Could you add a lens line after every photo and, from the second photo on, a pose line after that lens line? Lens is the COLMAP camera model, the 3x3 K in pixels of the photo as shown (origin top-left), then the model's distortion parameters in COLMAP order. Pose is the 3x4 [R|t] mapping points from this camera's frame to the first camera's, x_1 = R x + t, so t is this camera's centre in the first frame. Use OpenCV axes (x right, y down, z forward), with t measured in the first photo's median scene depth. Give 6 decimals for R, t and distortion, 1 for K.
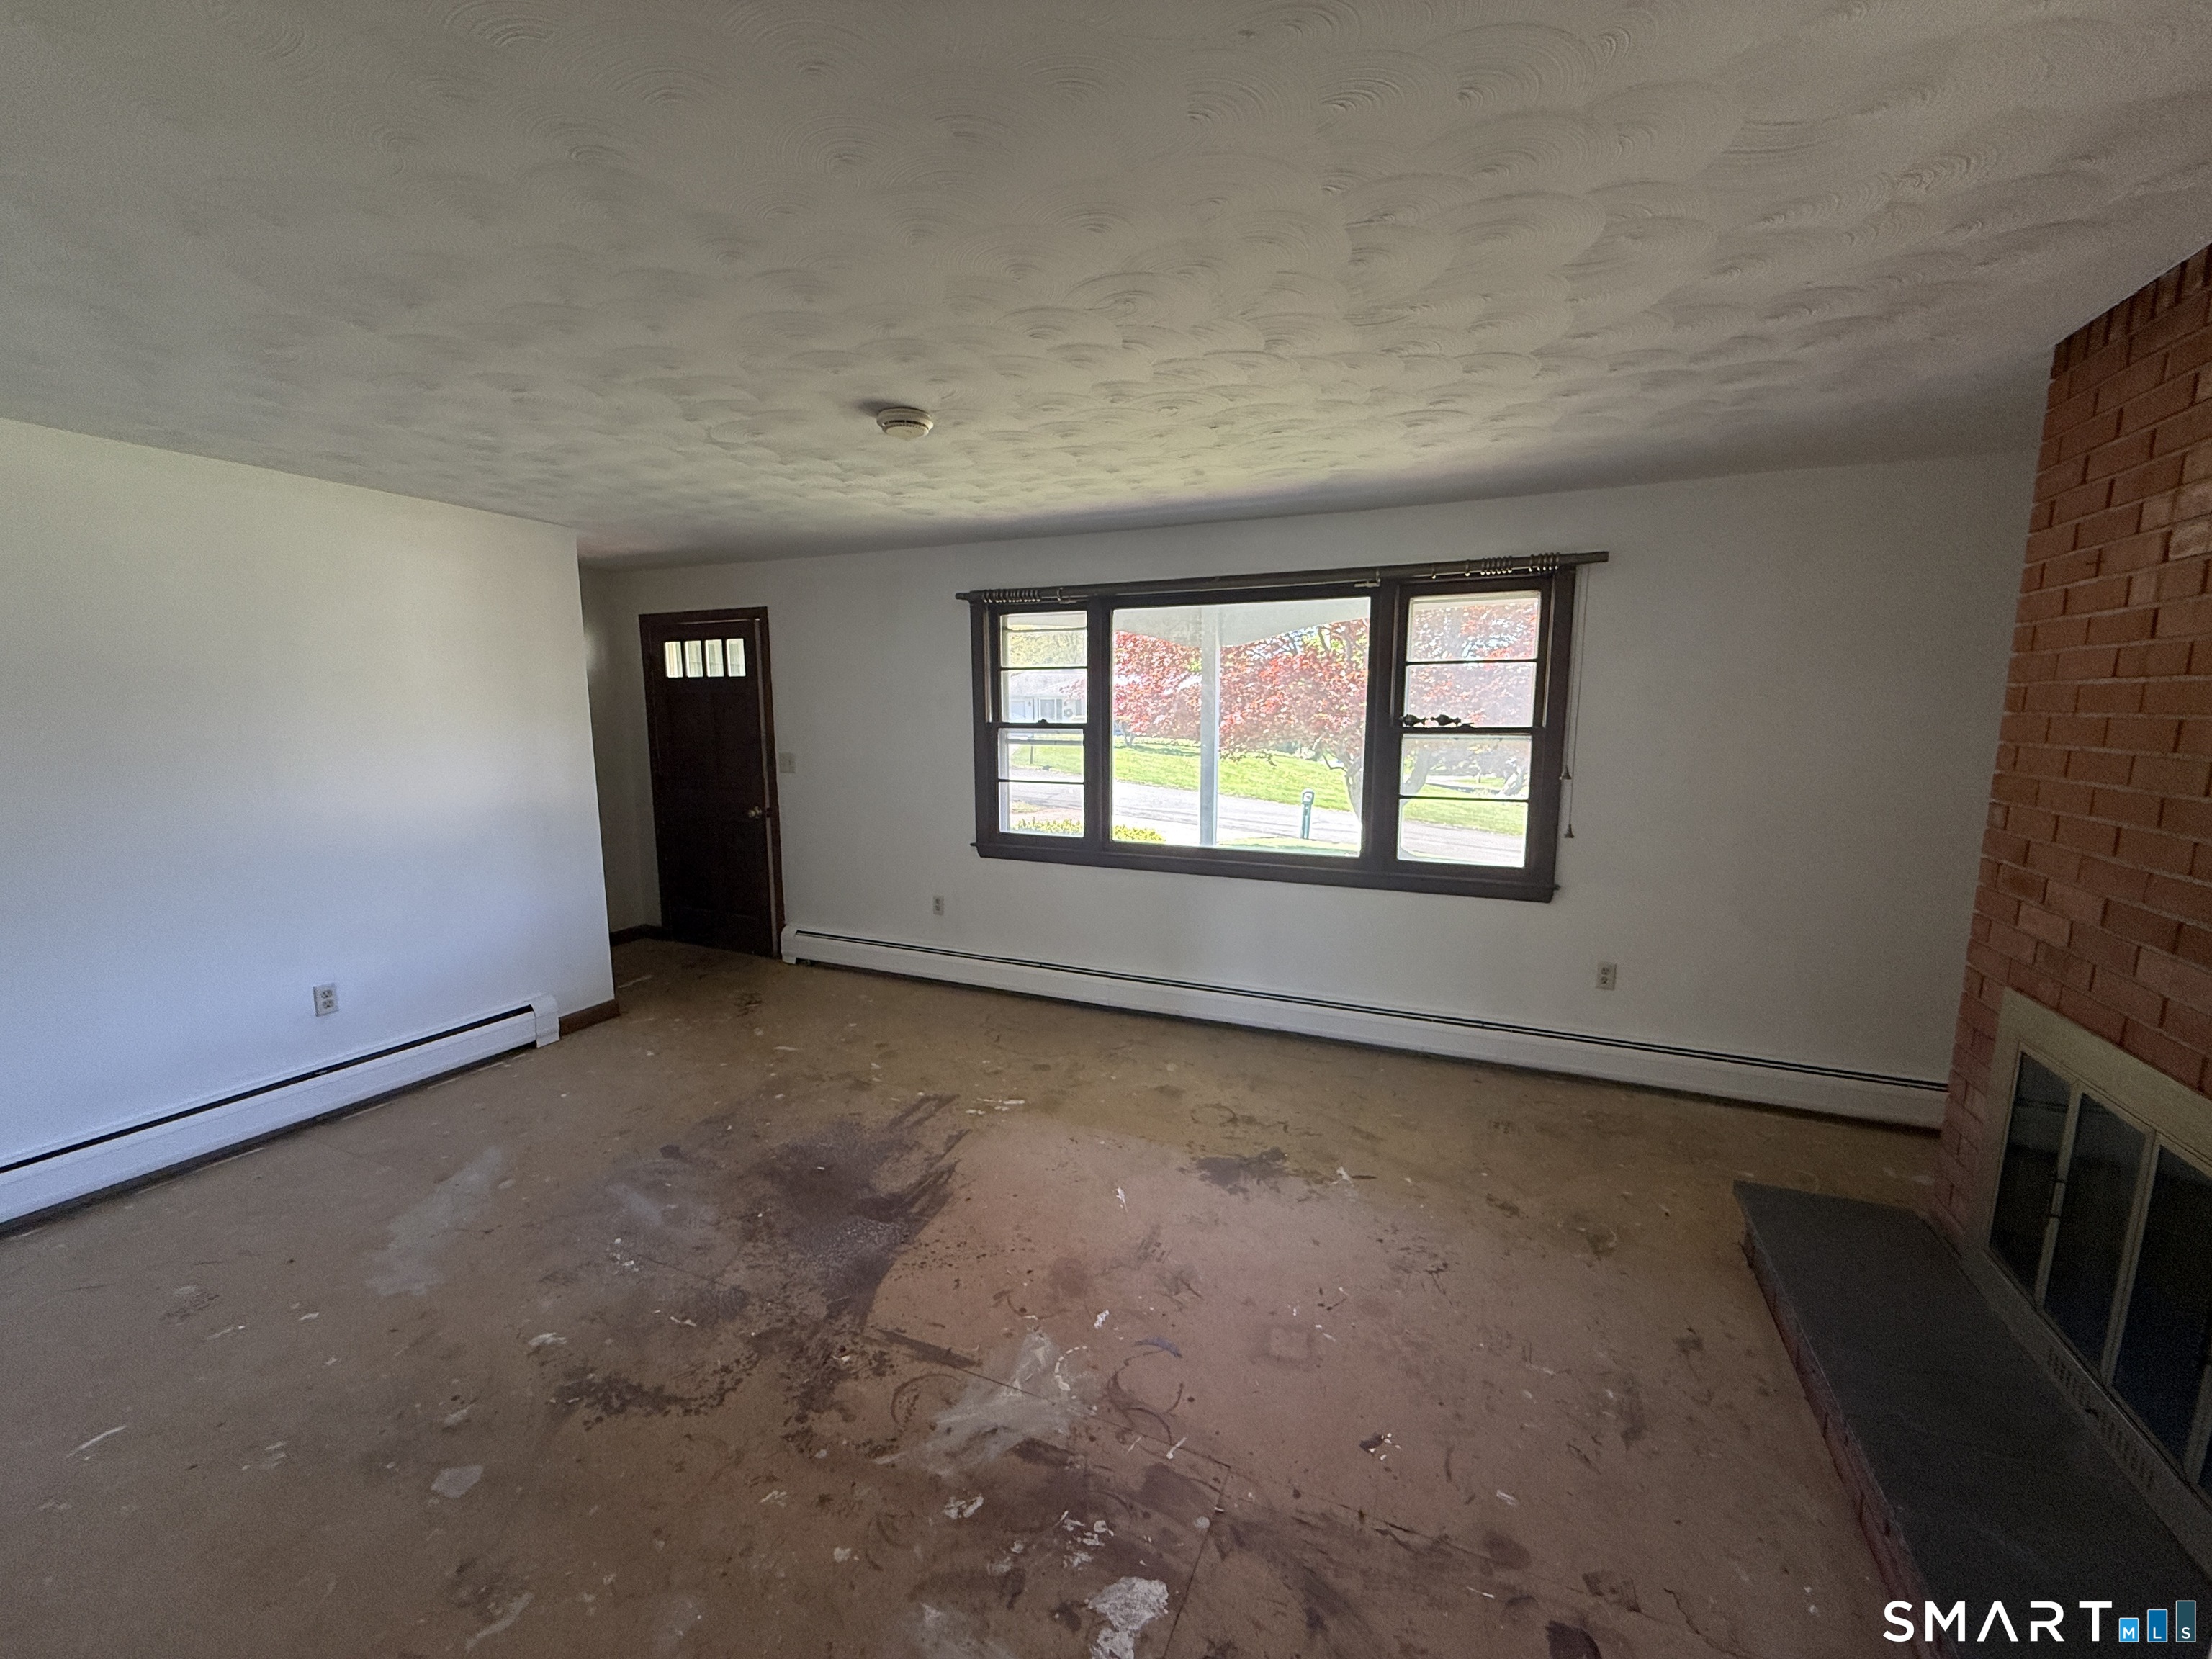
lens RADIAL K [[885.8, 0, 1105.5], [0, 885.8, 800.6], [0, 0, 1]] dist [-0.000442, 0.000004]
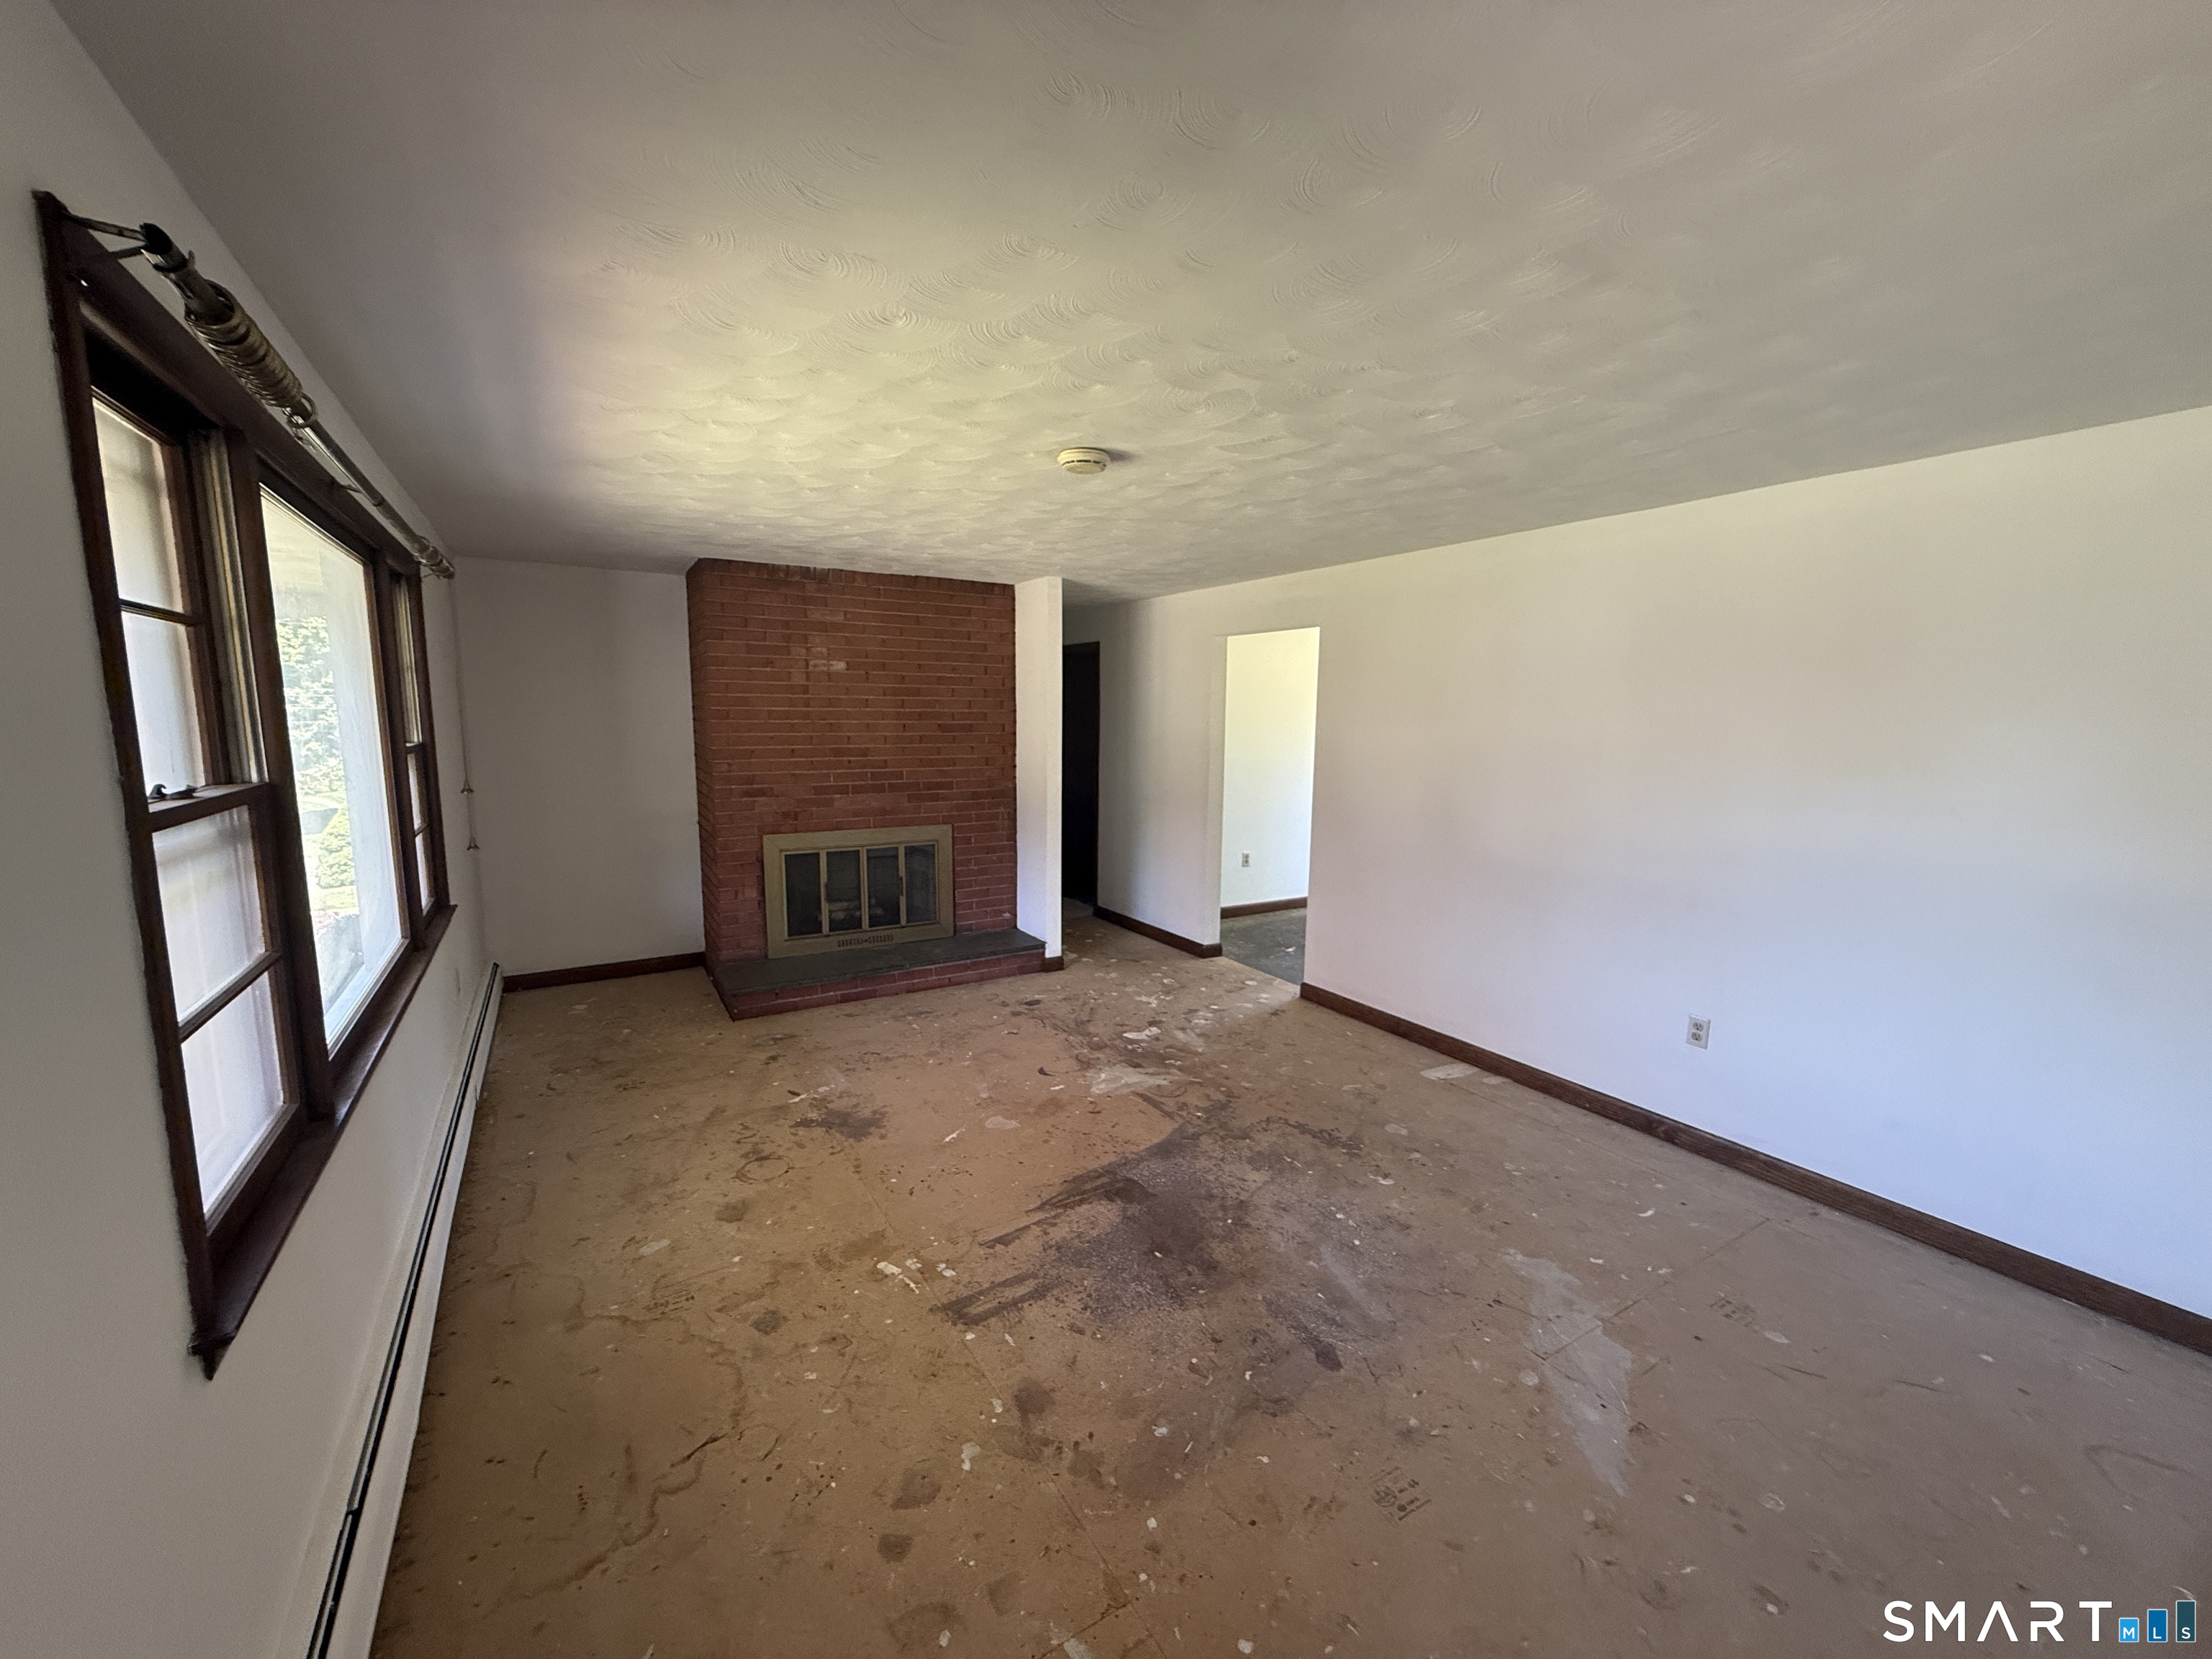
lens RADIAL K [[879.6, 0, 1101.3], [0, 879.6, 825.9], [0, 0, 1]] dist [-0.001055, -0.000272]
pose [[-0.821232, -0.081357, 0.564764, -0.823281], [0.051546, 0.975158, 0.215429, -0.215429], [-0.568261, 0.206029, -0.796638, 1.840423]]
